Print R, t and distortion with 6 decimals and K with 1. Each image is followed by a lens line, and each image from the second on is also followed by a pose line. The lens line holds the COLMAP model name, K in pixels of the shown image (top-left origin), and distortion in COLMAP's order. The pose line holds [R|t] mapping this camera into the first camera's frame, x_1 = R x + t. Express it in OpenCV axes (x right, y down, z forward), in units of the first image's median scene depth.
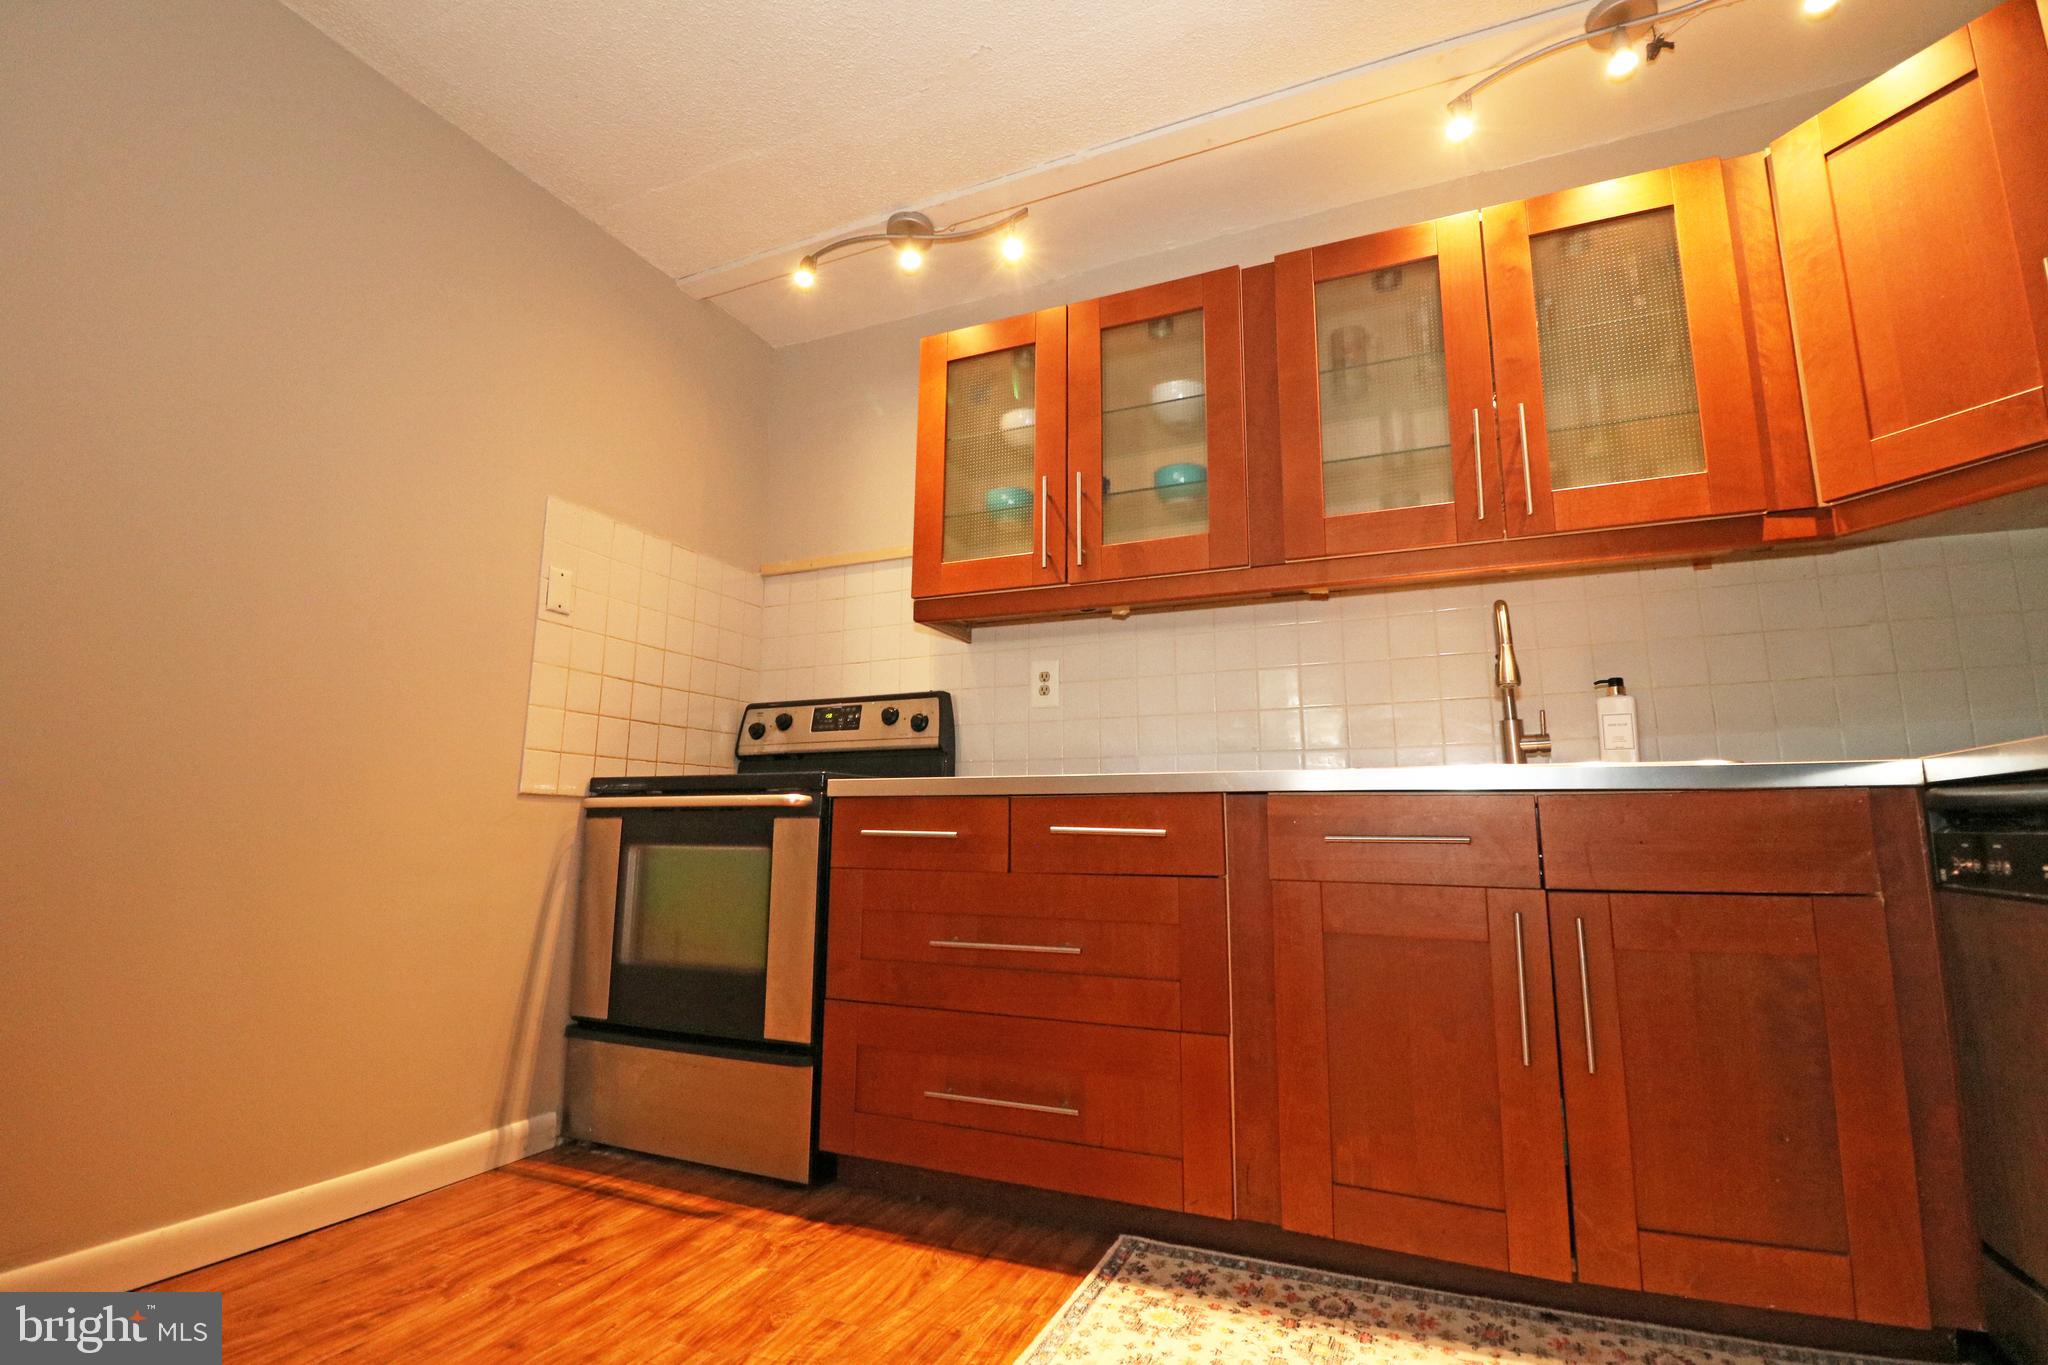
lens RADIAL K [[948.8, 0, 1032.9], [0, 948.8, 673.9], [0, 0, 1]] dist [0.001192, -0.012562]
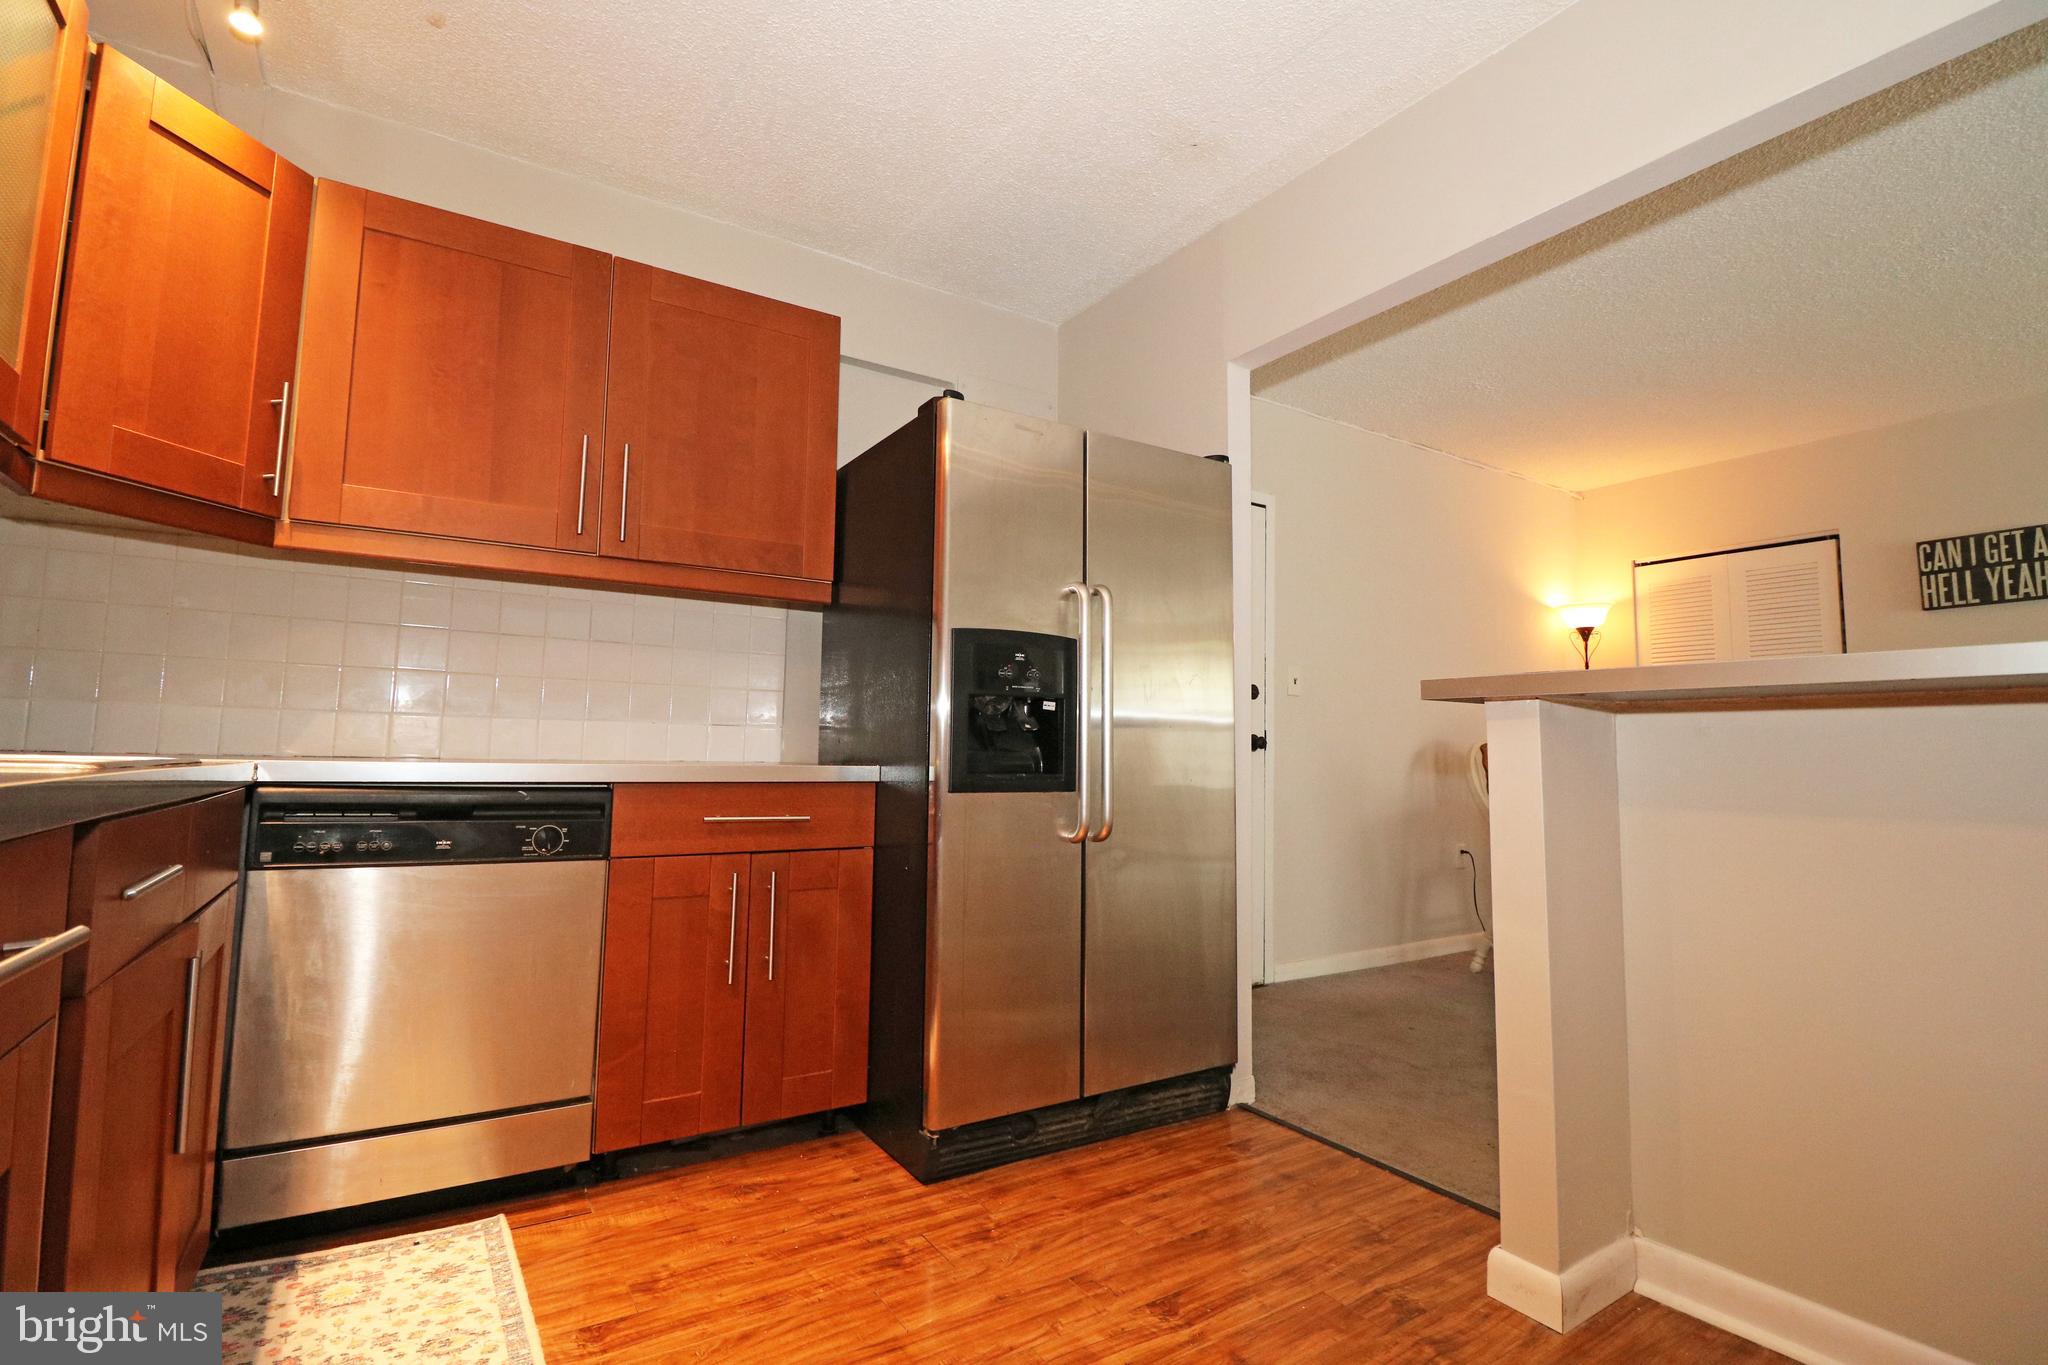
lens RADIAL K [[948.8, 0, 1032.9], [0, 948.8, 673.9], [0, 0, 1]] dist [0.001192, -0.012562]
pose [[-0.836443, 0.027376, 0.547369, -0.416664], [-0.110750, 0.969704, -0.217737, 0.103381], [-0.536747, -0.242745, -0.808070, 1.132218]]
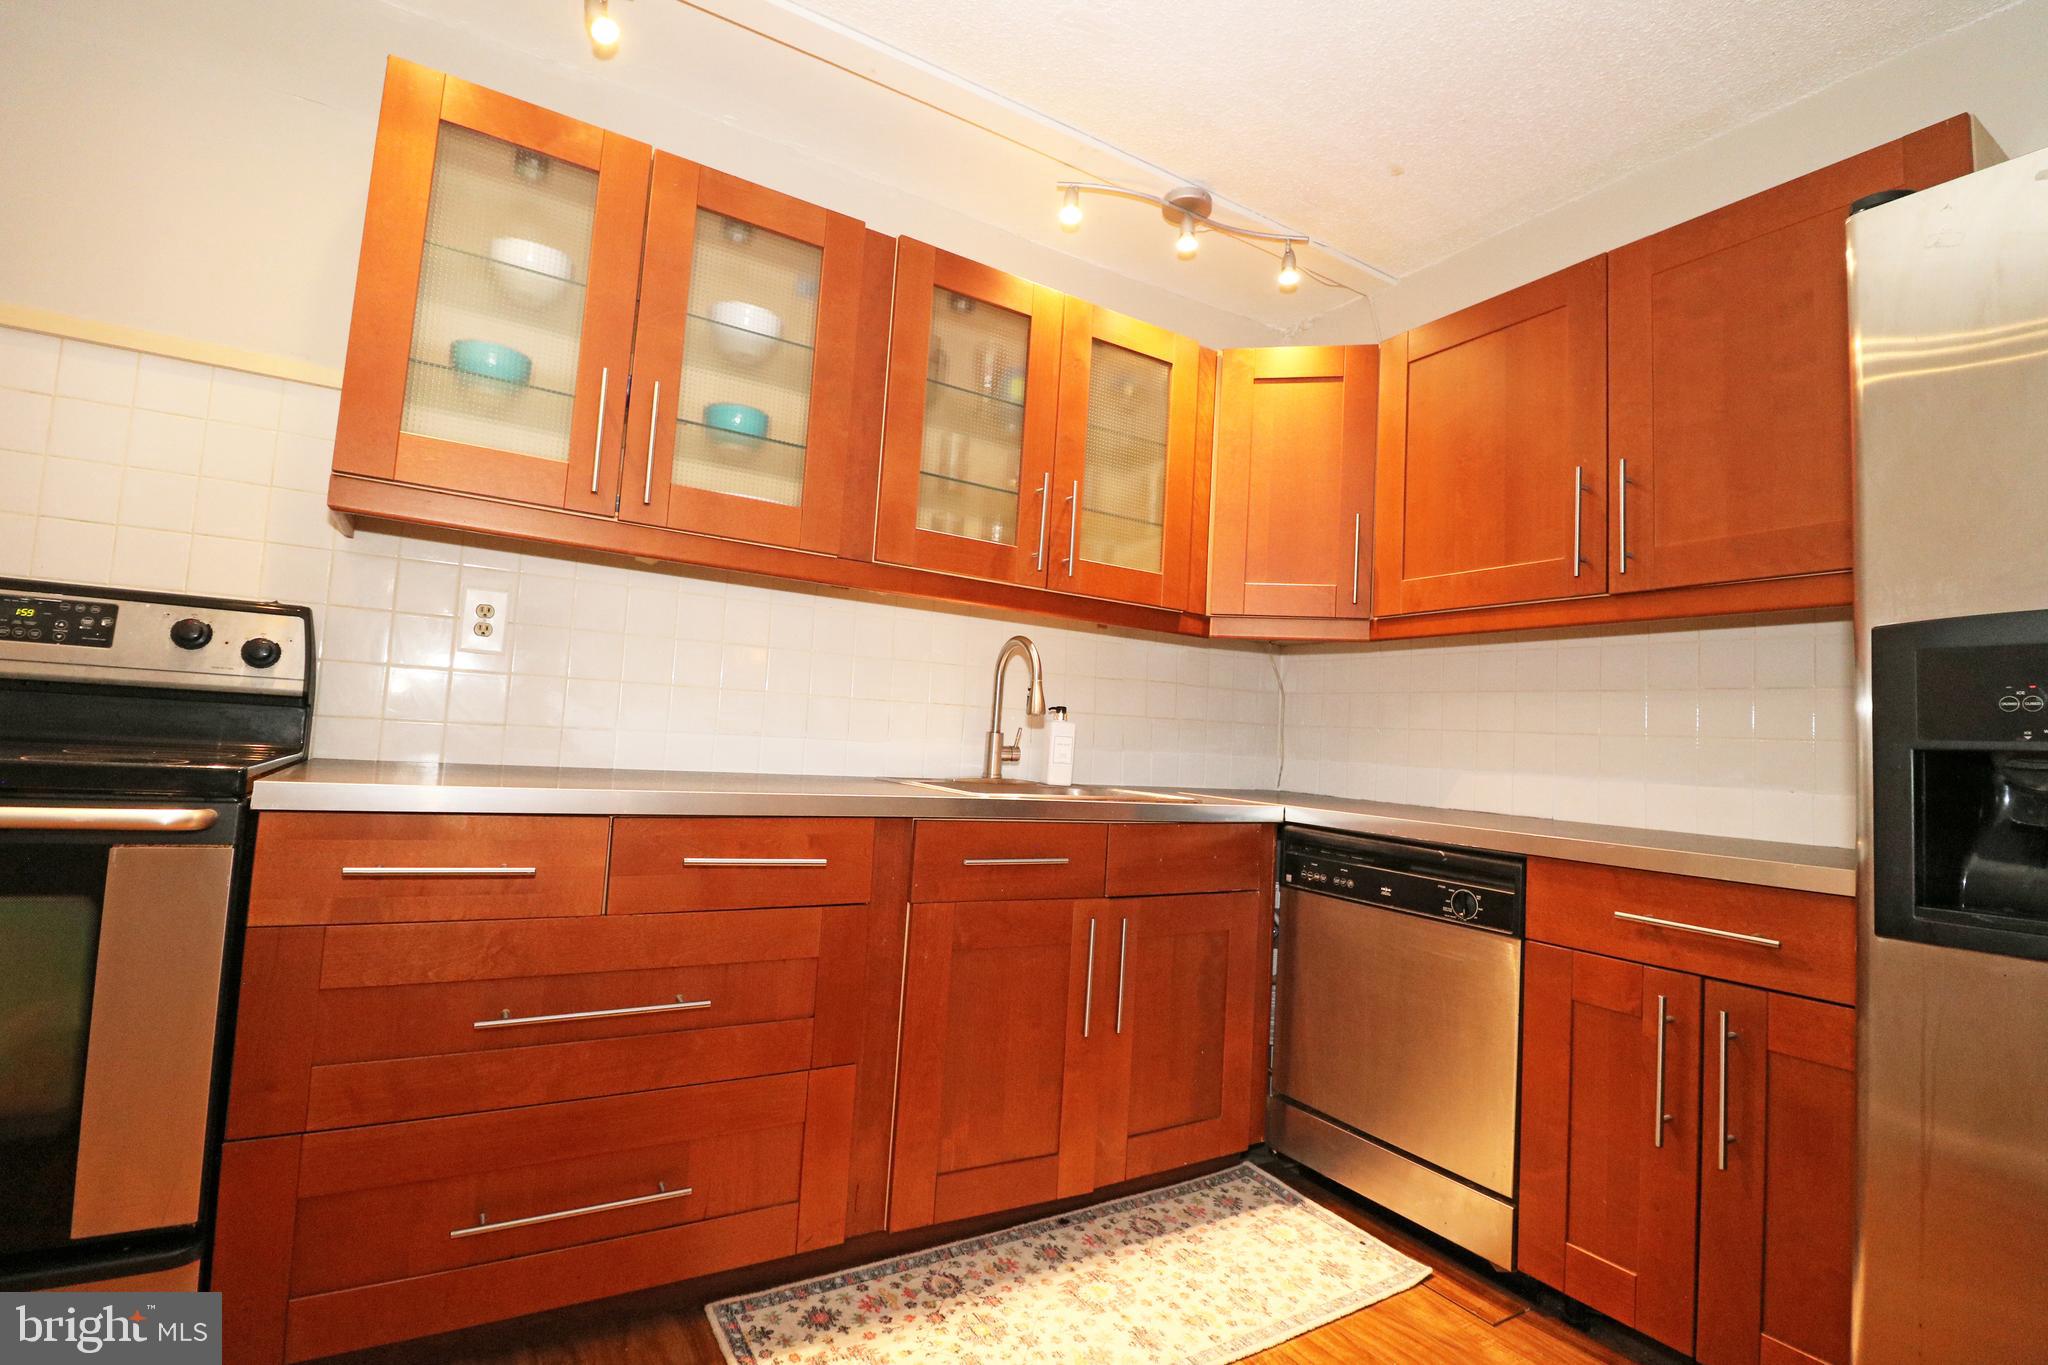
lens RADIAL K [[948.8, 0, 1032.9], [0, 948.8, 673.9], [0, 0, 1]] dist [0.001192, -0.012562]
pose [[0.563928, 0.088300, 0.821089, -0.518730], [-0.190372, 0.981388, 0.025210, -0.072264], [-0.803582, -0.170529, 0.570243, 0.348598]]
